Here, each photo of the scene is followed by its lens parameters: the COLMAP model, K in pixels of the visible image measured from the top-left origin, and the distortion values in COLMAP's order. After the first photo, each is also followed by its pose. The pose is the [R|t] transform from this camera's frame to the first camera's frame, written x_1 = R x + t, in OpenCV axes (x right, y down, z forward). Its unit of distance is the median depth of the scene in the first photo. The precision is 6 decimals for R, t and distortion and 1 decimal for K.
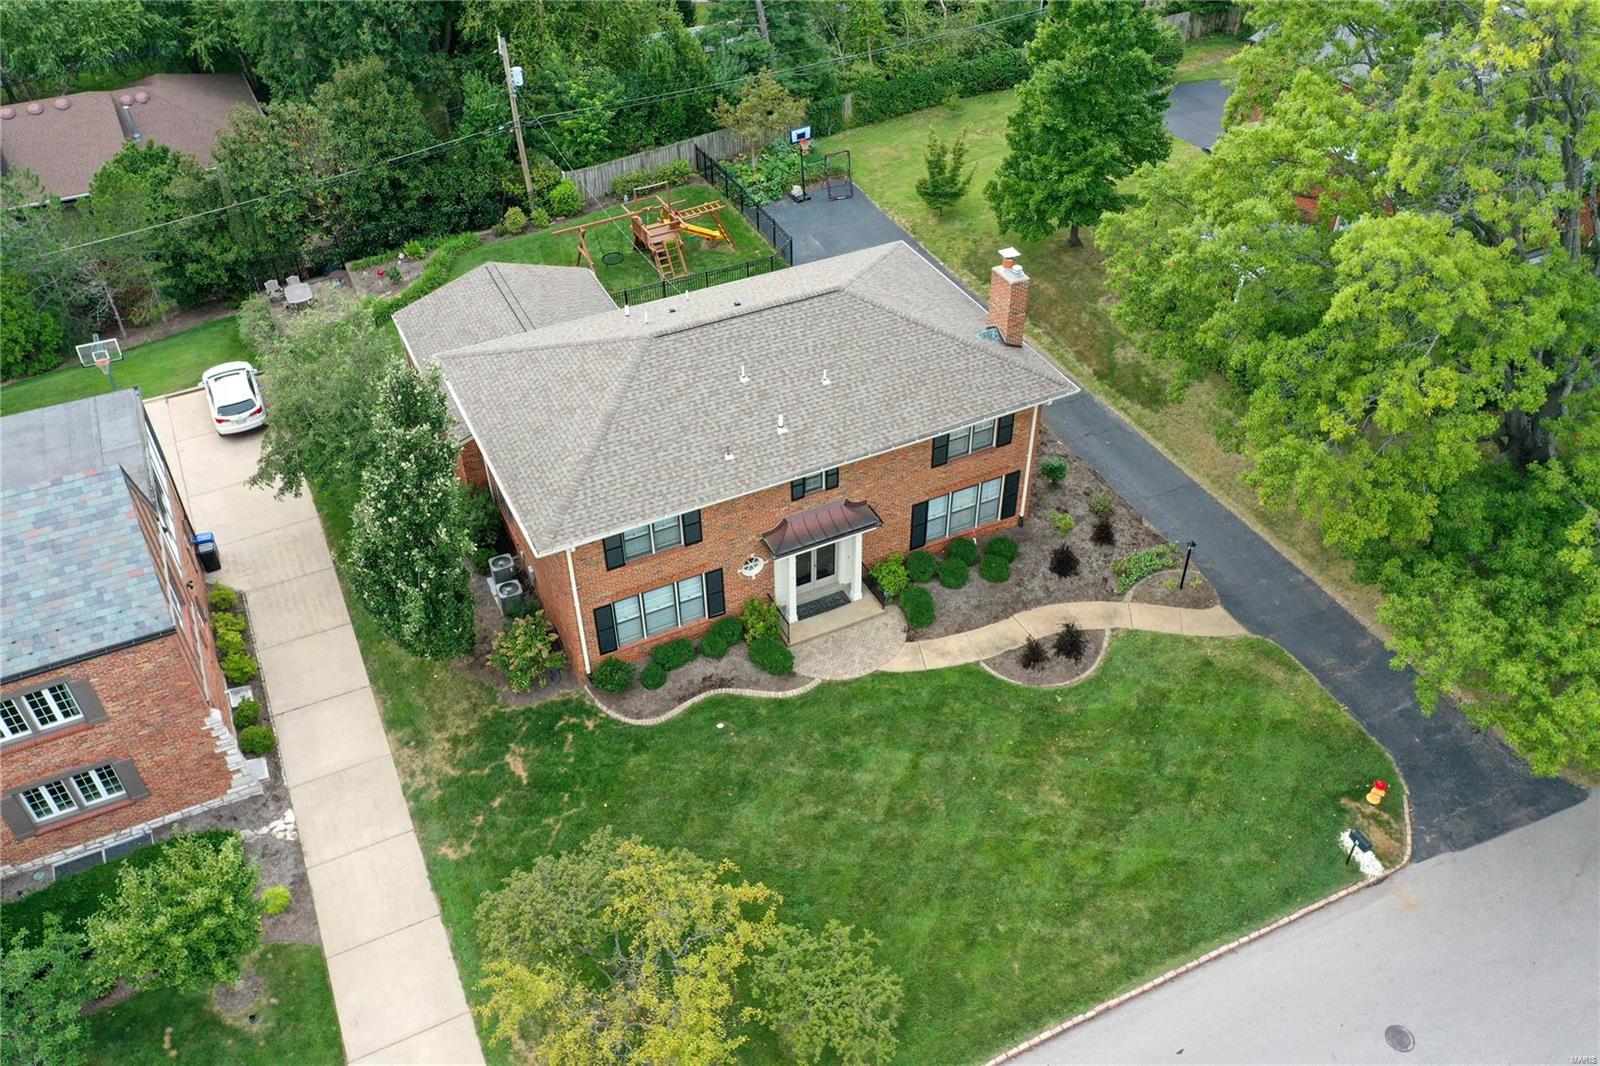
lens RADIAL K [[1229.0, 0, 792.8], [0, 1229.0, 690.5], [0, 0, 1]] dist [-0.000281, 0.006136]
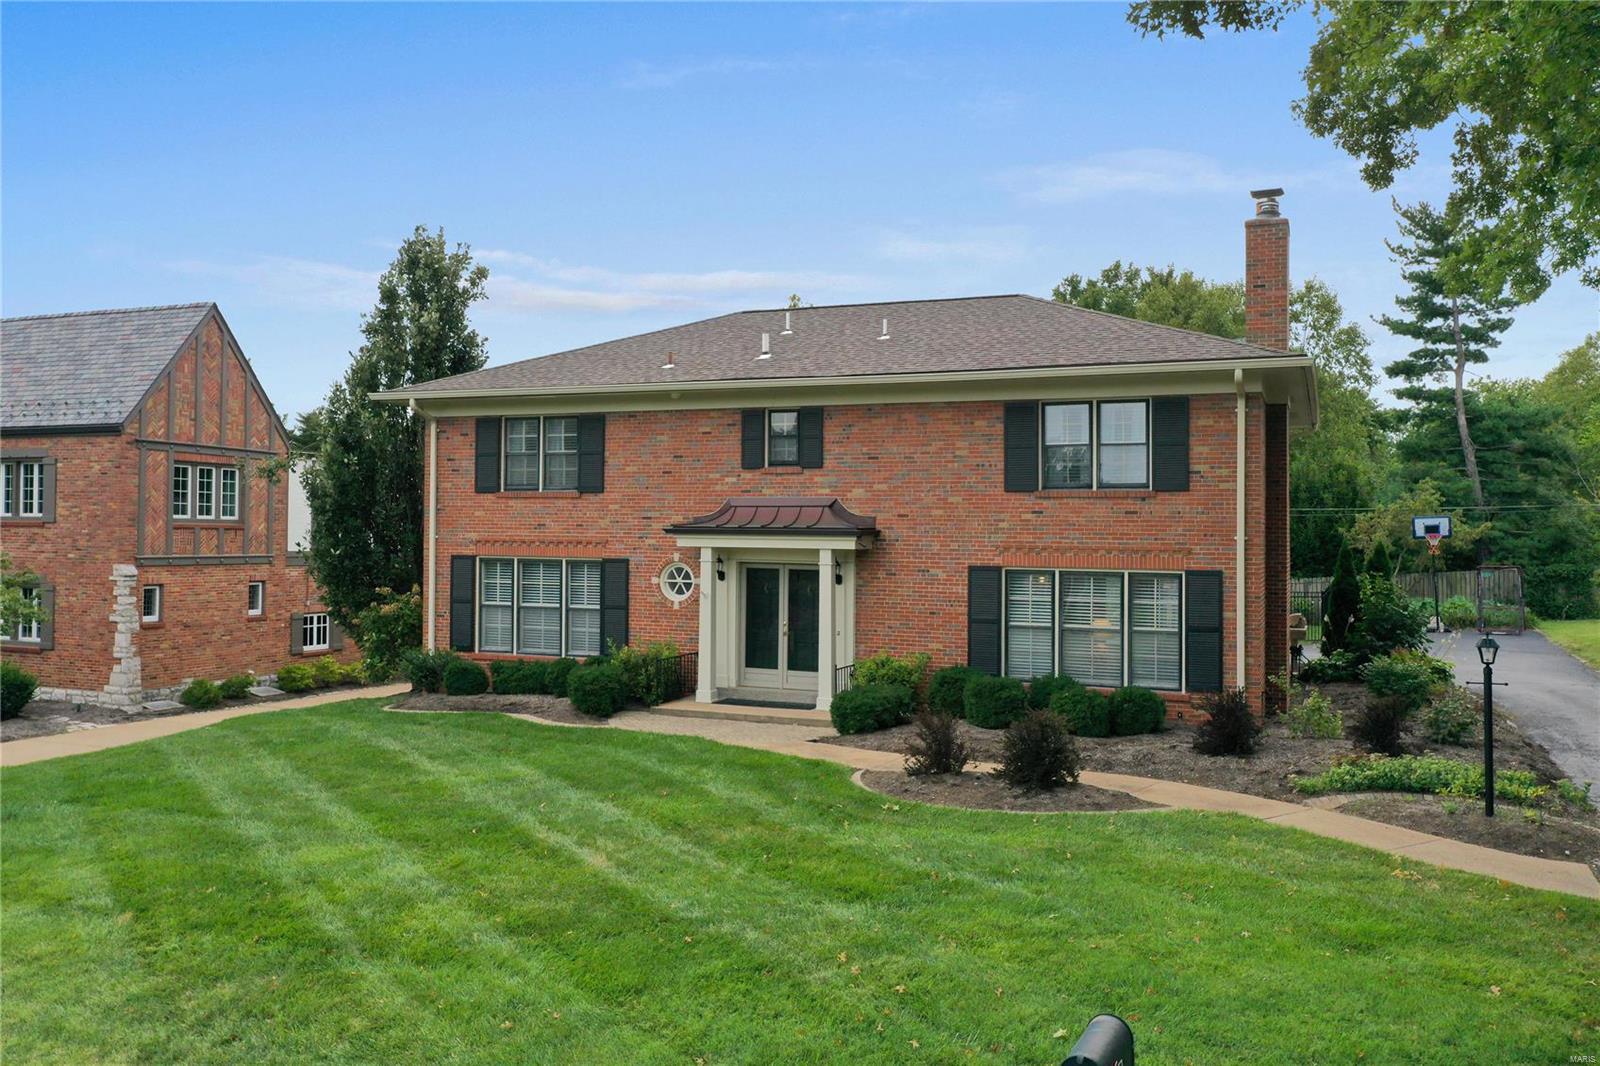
lens RADIAL K [[1323.4, 0, 773.6], [0, 1323.4, 587.4], [0, 0, 1]] dist [0.005691, 0.004914]
pose [[0.641208, 0.047943, -0.765868, 0.496250], [-0.579107, 0.685059, -0.441961, 0.160522], [0.503476, 0.726908, 0.467029, 0.724648]]
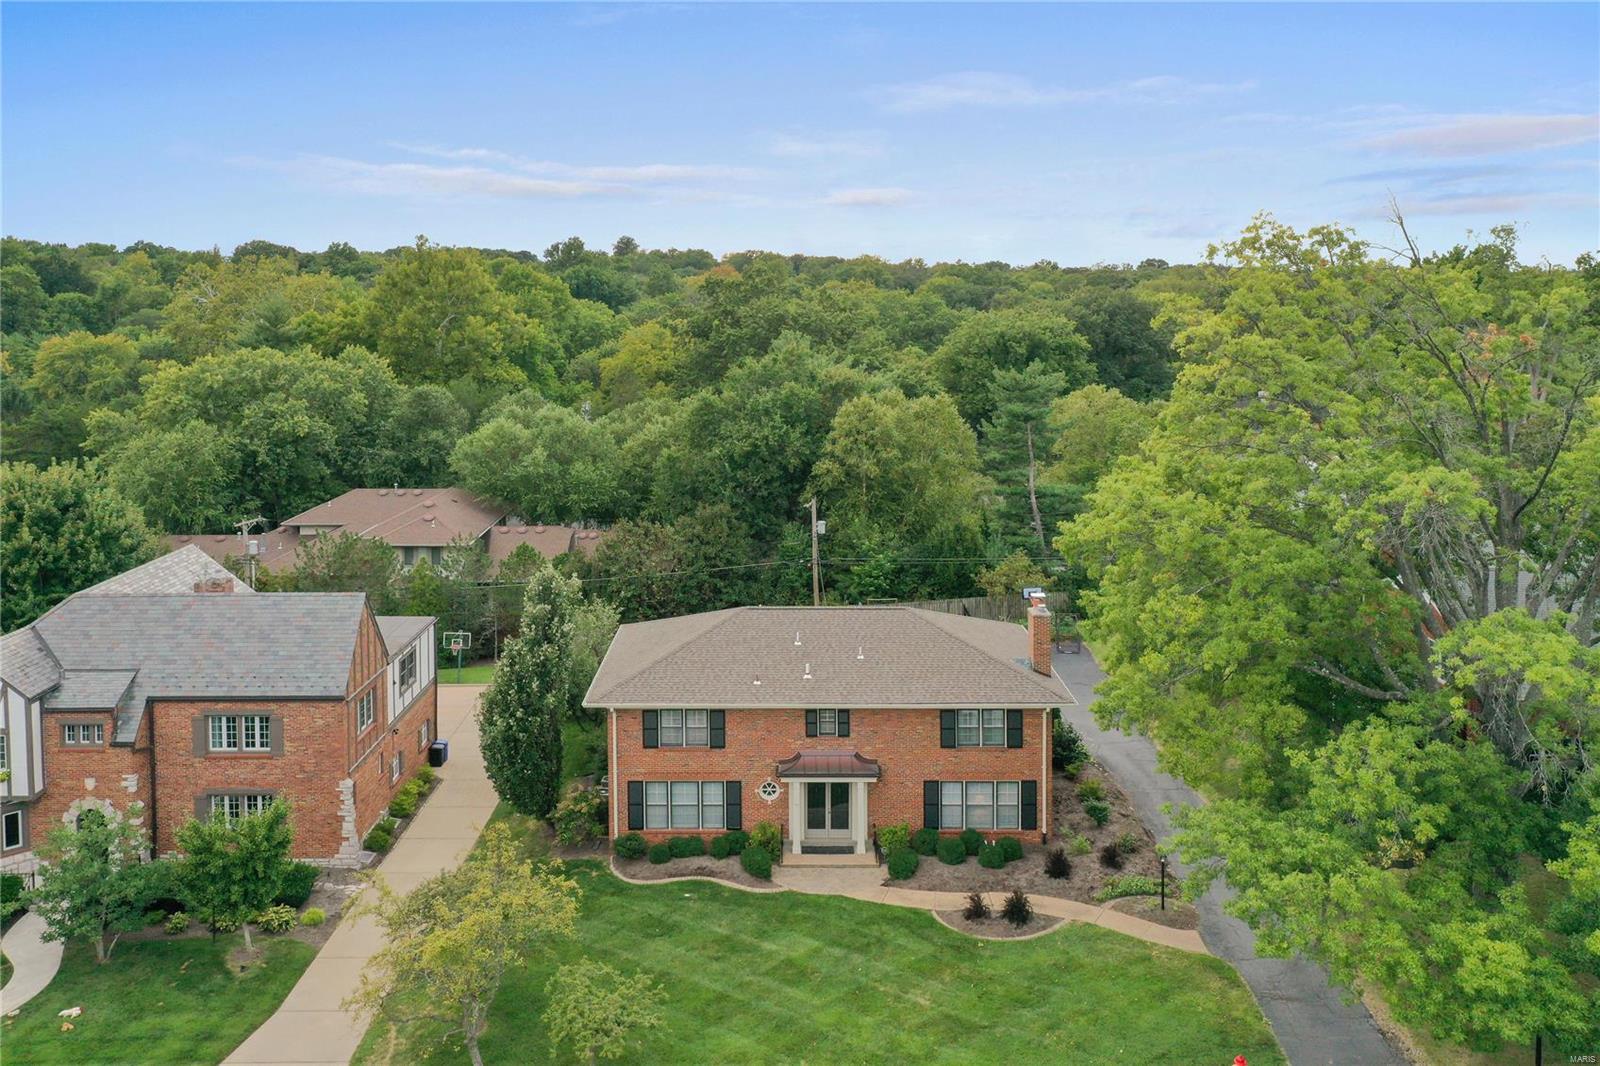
lens RADIAL K [[1397.6, 0, 750.2], [0, 1397.6, 535.3], [0, 0, 1]] dist [0.013666, 0.006637]
pose [[0.885352, 0.088649, -0.456391, 0.544998], [-0.337803, 0.797134, -0.500467, 0.383830], [0.319439, 0.597260, 0.735690, -0.144094]]
